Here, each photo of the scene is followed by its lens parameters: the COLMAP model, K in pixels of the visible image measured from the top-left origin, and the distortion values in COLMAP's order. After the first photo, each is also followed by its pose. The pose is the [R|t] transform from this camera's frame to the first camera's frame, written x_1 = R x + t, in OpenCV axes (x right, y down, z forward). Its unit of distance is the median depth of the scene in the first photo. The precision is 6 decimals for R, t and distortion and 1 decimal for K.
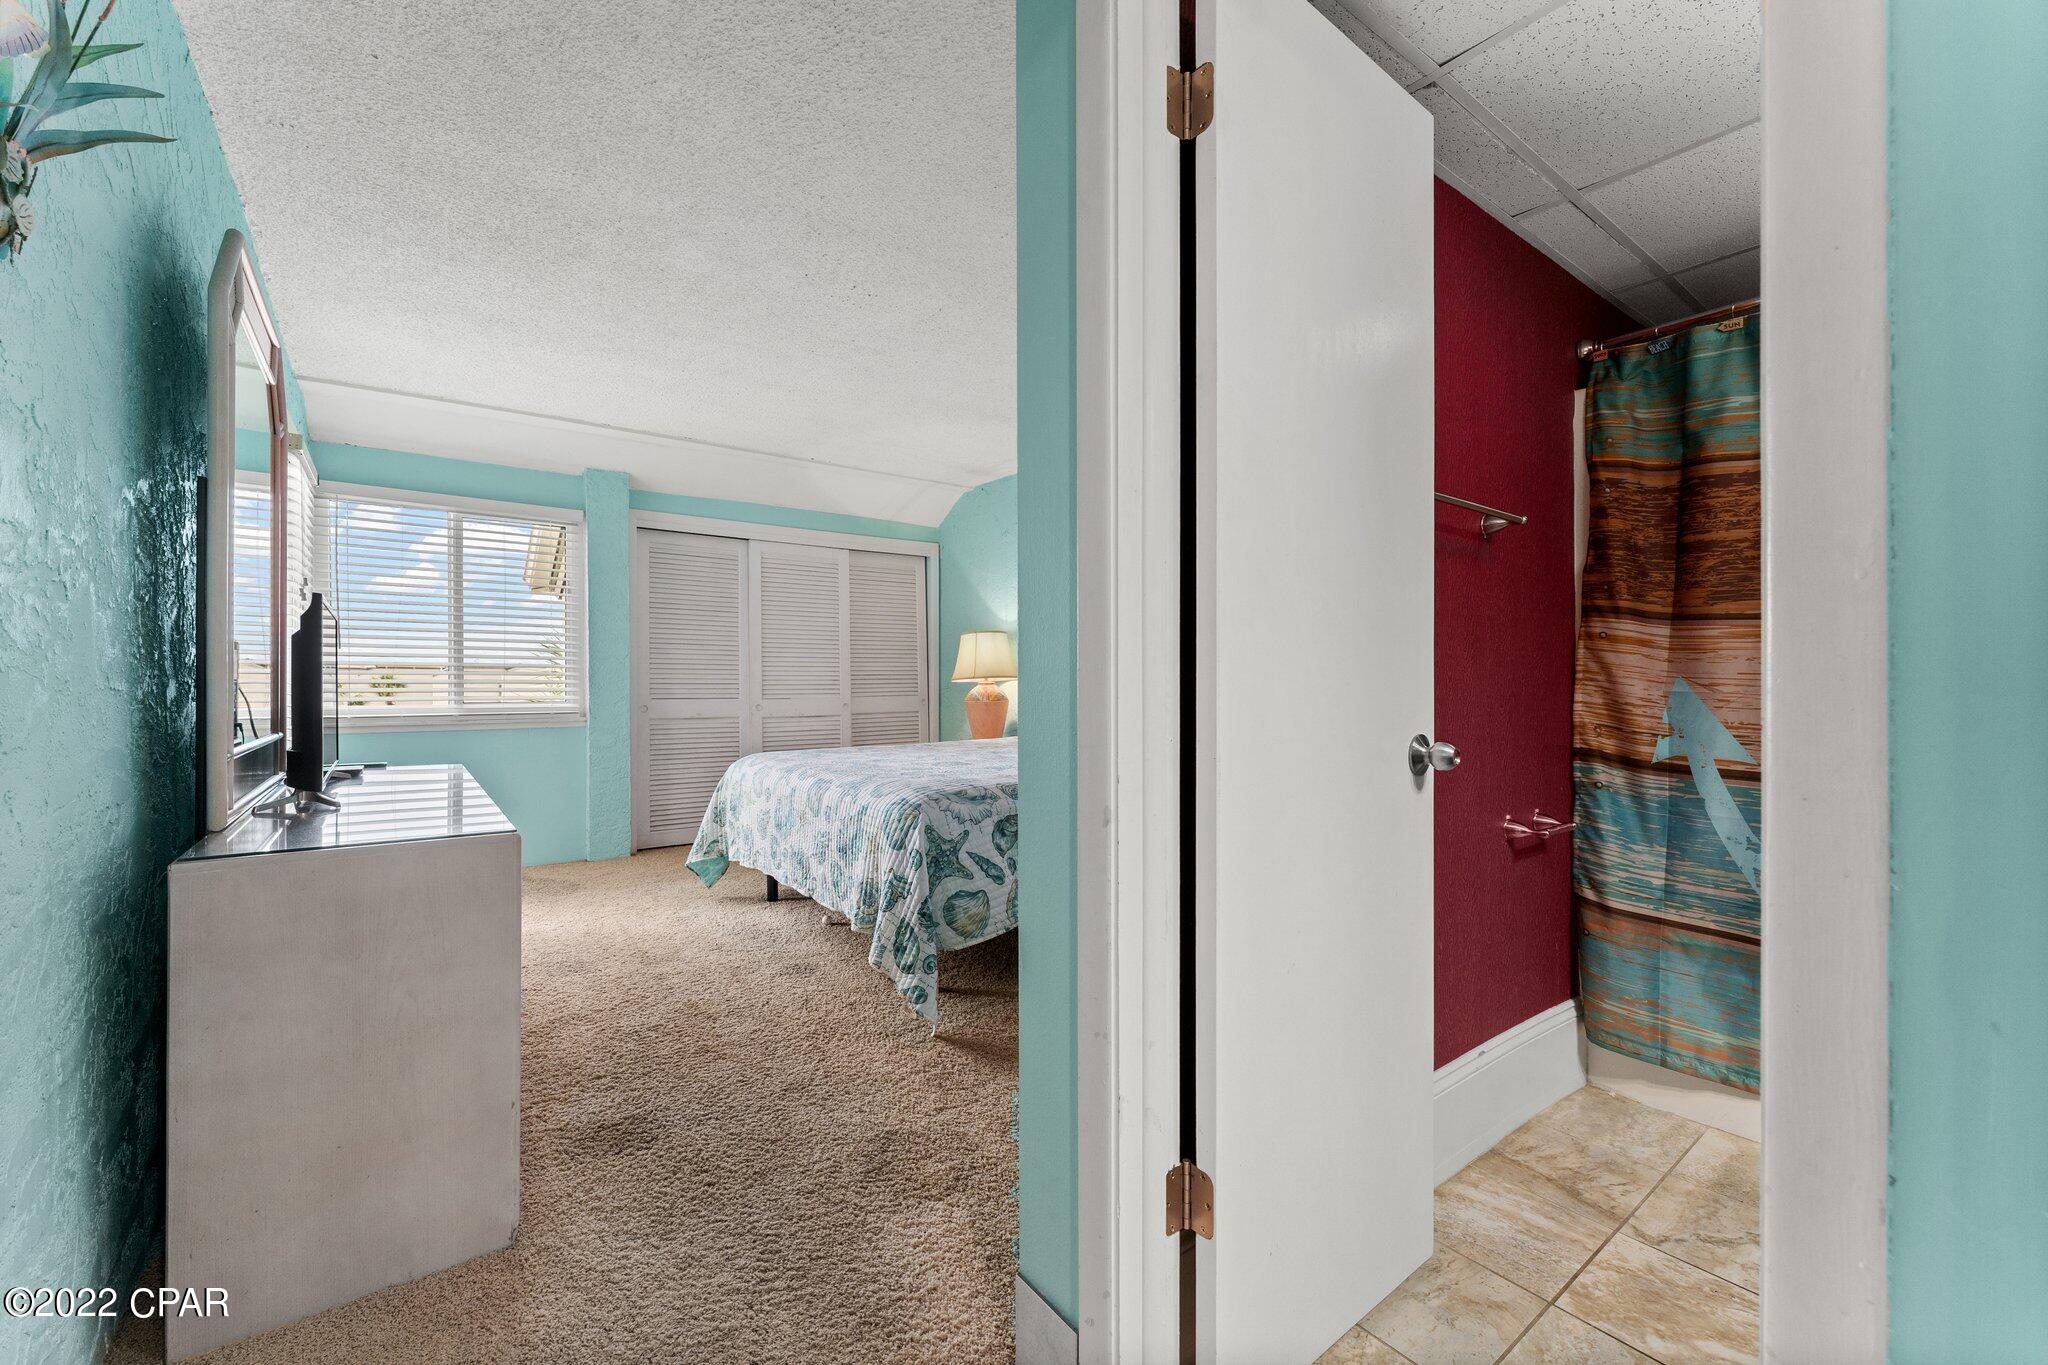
lens RADIAL K [[824.1, 0, 1024.0], [0, 824.1, 682.5], [0, 0, 1]] dist [-0.000569, 0.000193]
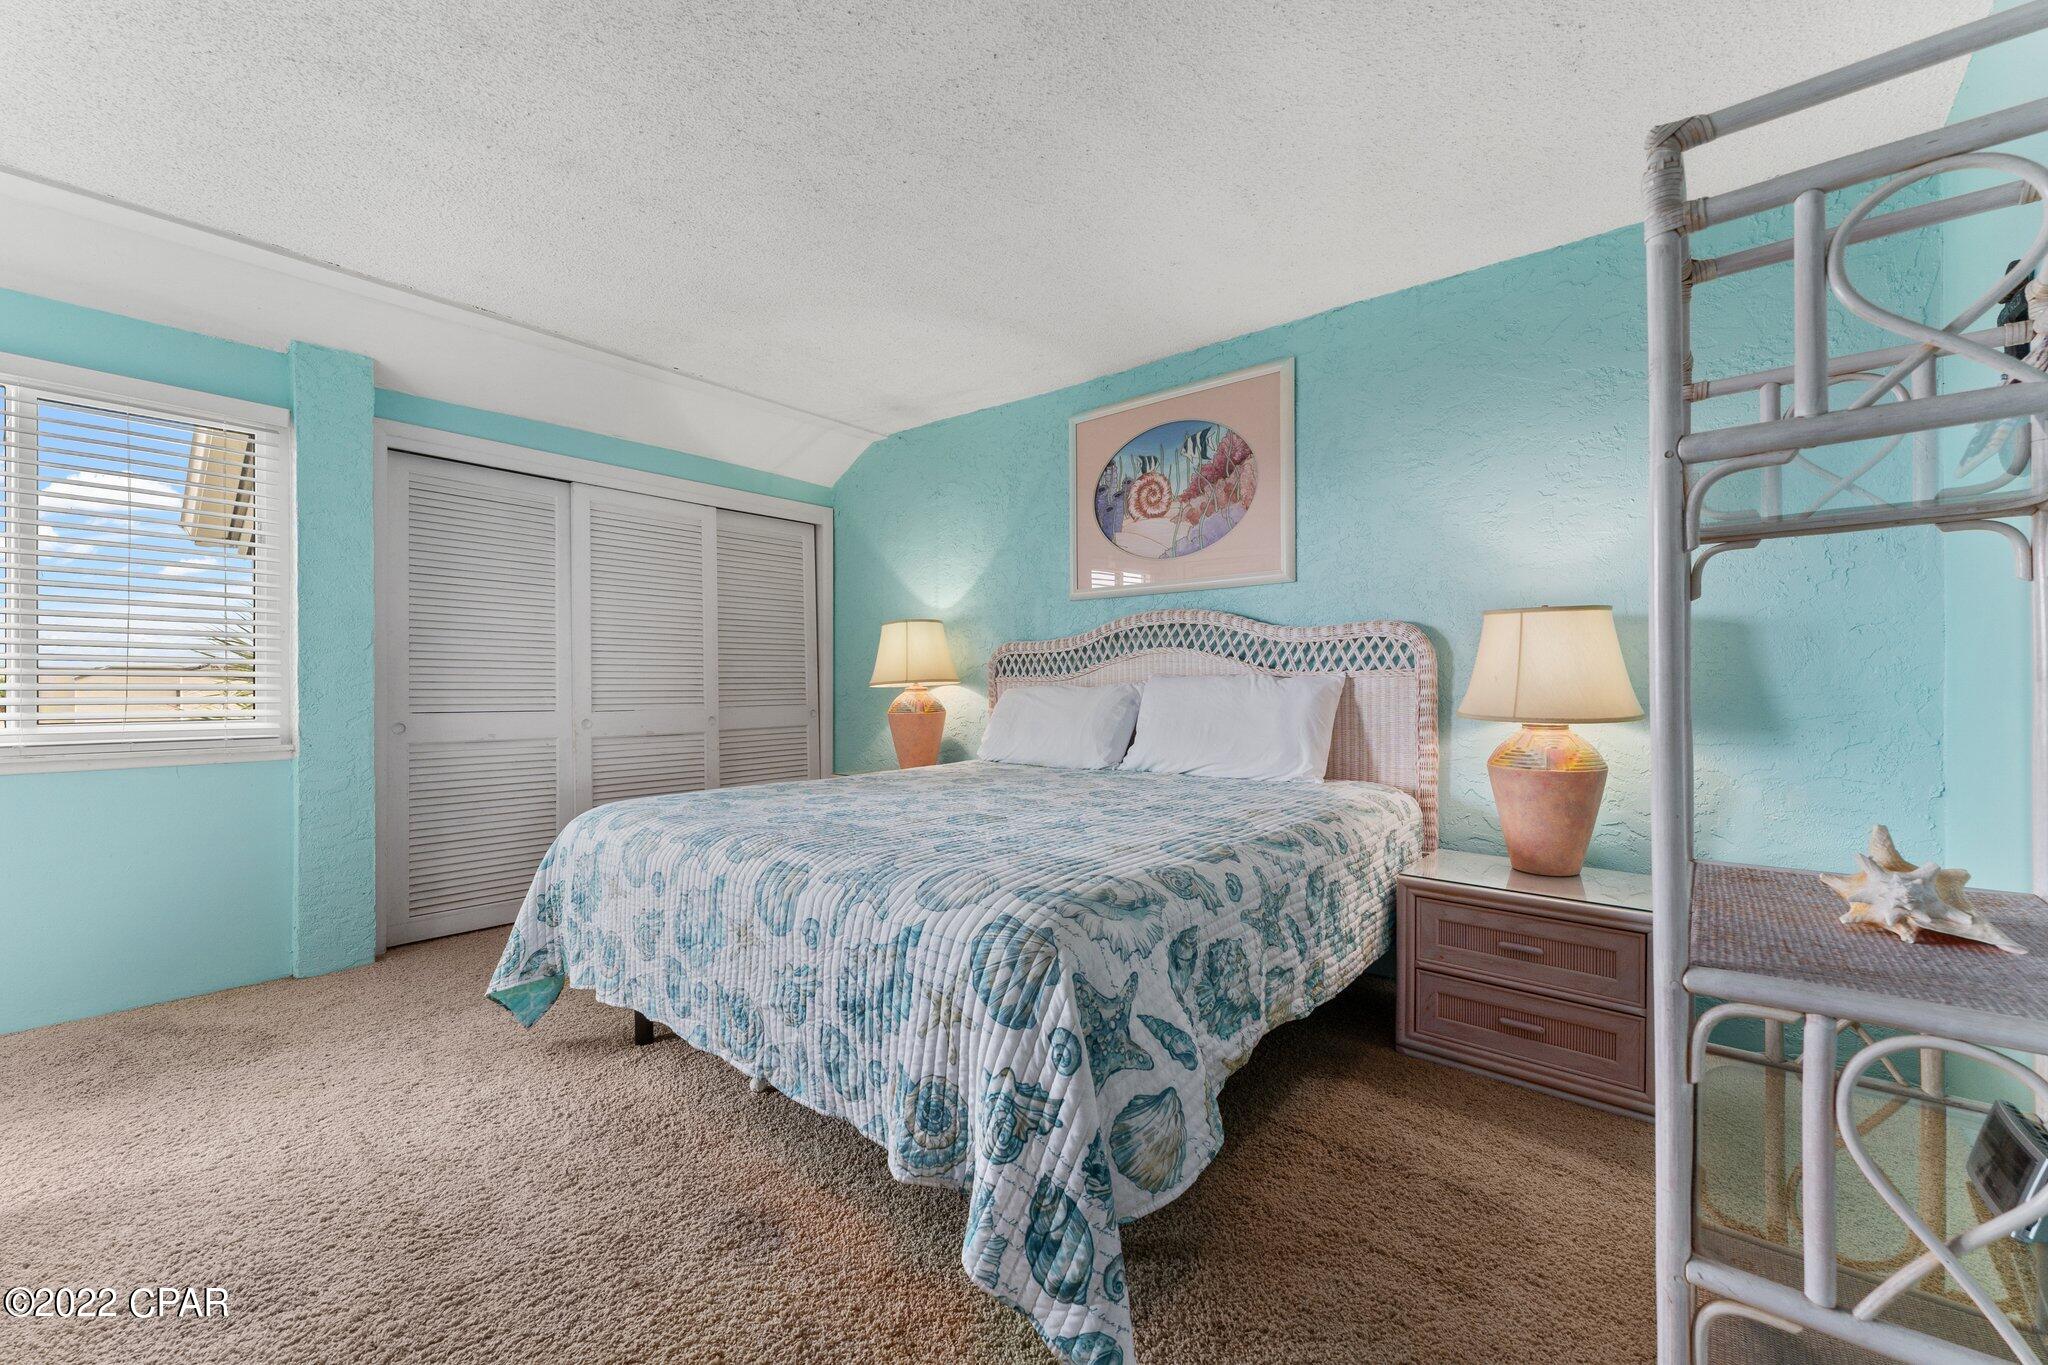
lens RADIAL K [[824.1, 0, 1024.0], [0, 824.1, 682.5], [0, 0, 1]] dist [-0.000569, 0.000193]
pose [[0.973664, 0.001400, 0.227985, -0.250699], [-0.000117, 0.999984, -0.005639, -0.001420], [-0.227989, 0.005463, 0.973648, 0.493785]]
